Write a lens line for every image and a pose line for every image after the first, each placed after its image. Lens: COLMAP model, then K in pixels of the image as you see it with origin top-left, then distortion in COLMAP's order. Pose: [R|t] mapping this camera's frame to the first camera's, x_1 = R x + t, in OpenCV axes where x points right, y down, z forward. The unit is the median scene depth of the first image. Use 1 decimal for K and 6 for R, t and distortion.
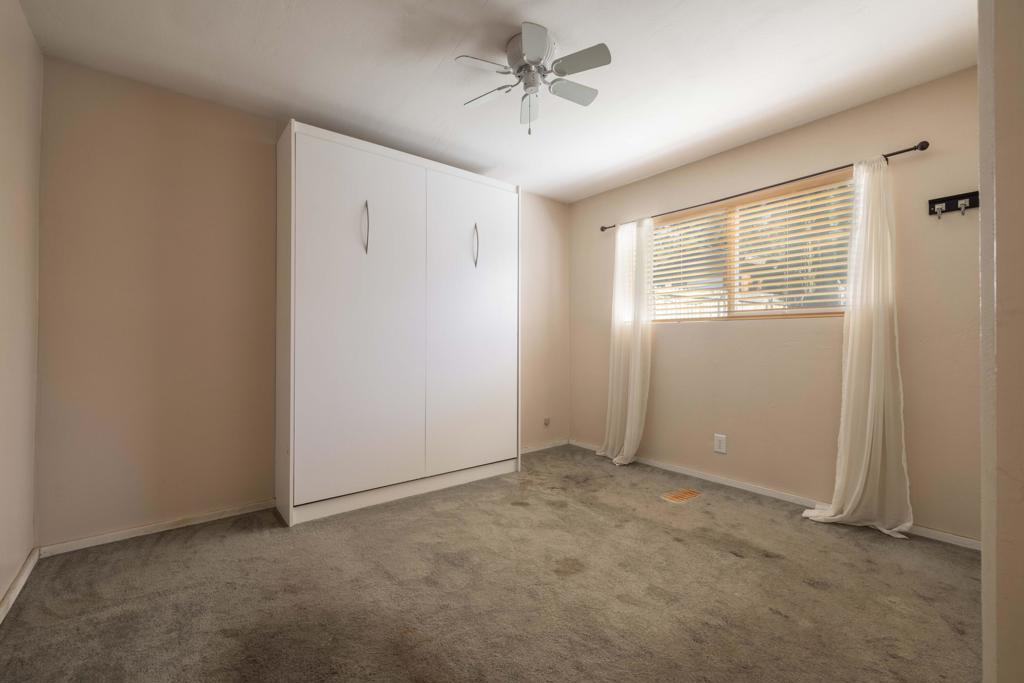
lens RADIAL K [[429.8, 0, 512.6], [0, 429.8, 327.0], [0, 0, 1]] dist [0.000908, 0.000230]
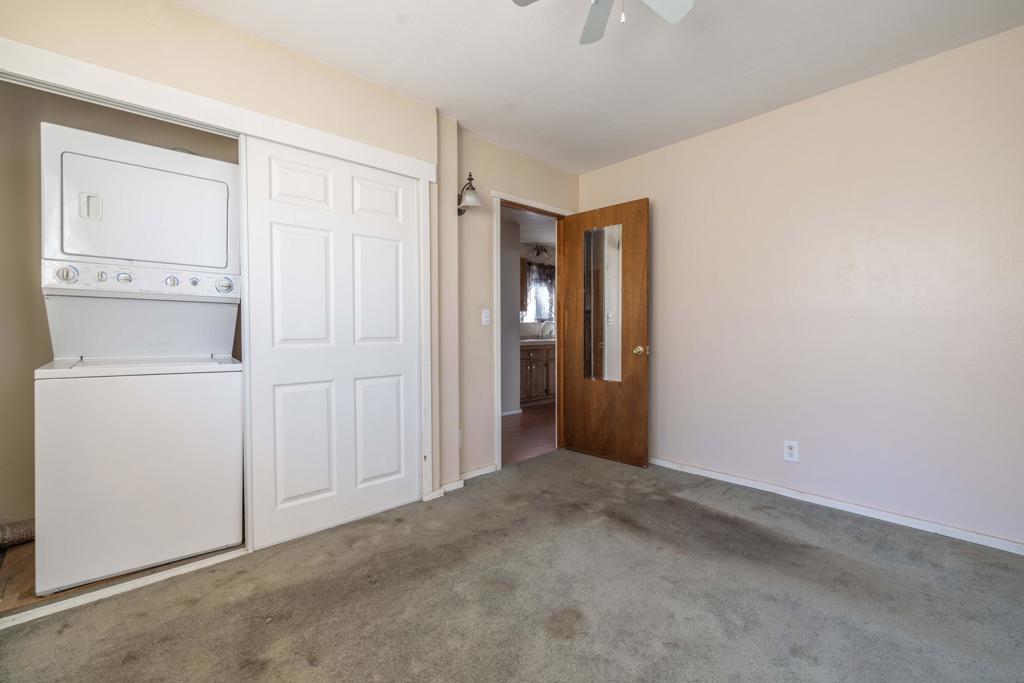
lens RADIAL K [[429.1, 0, 512.0], [0, 429.1, 341.5], [0, 0, 1]] dist [-0.001172, -0.000169]
pose [[-0.999130, 0.004956, -0.041412, 0.177034], [0.005319, 0.999948, -0.008654, 0.035924], [0.041367, -0.008867, -0.999105, 1.229583]]
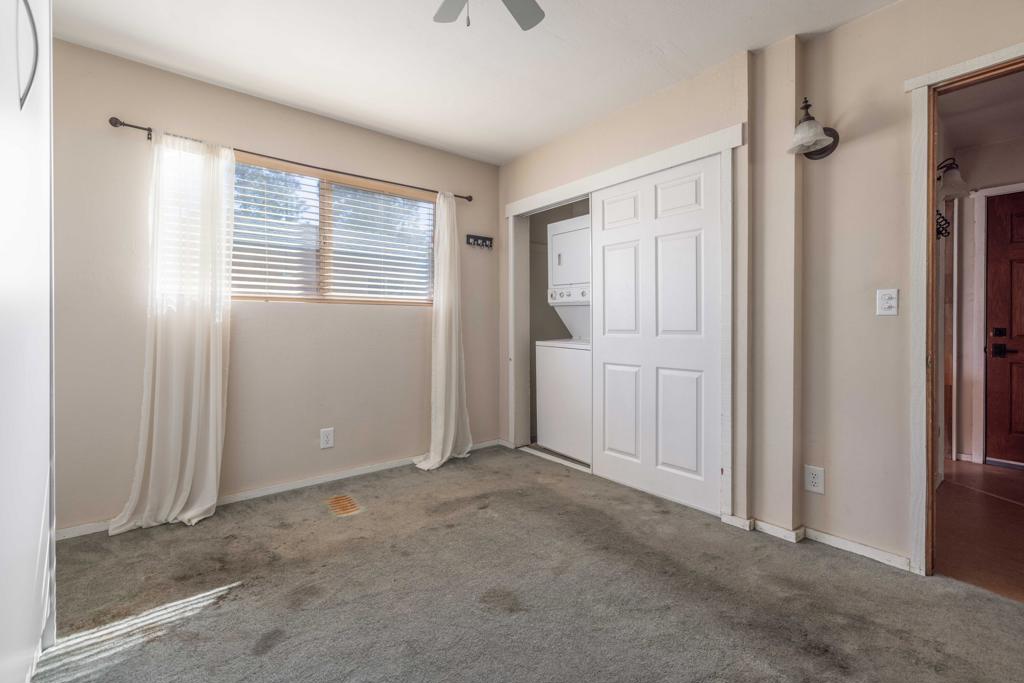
lens RADIAL K [[429.8, 0, 512.6], [0, 429.8, 327.0], [0, 0, 1]] dist [0.000908, 0.000230]
pose [[0.001015, -0.010209, 0.999947, -0.481712], [-0.032941, 0.999405, 0.010237, 0.013596], [-0.999457, -0.032949, 0.000678, 0.688922]]
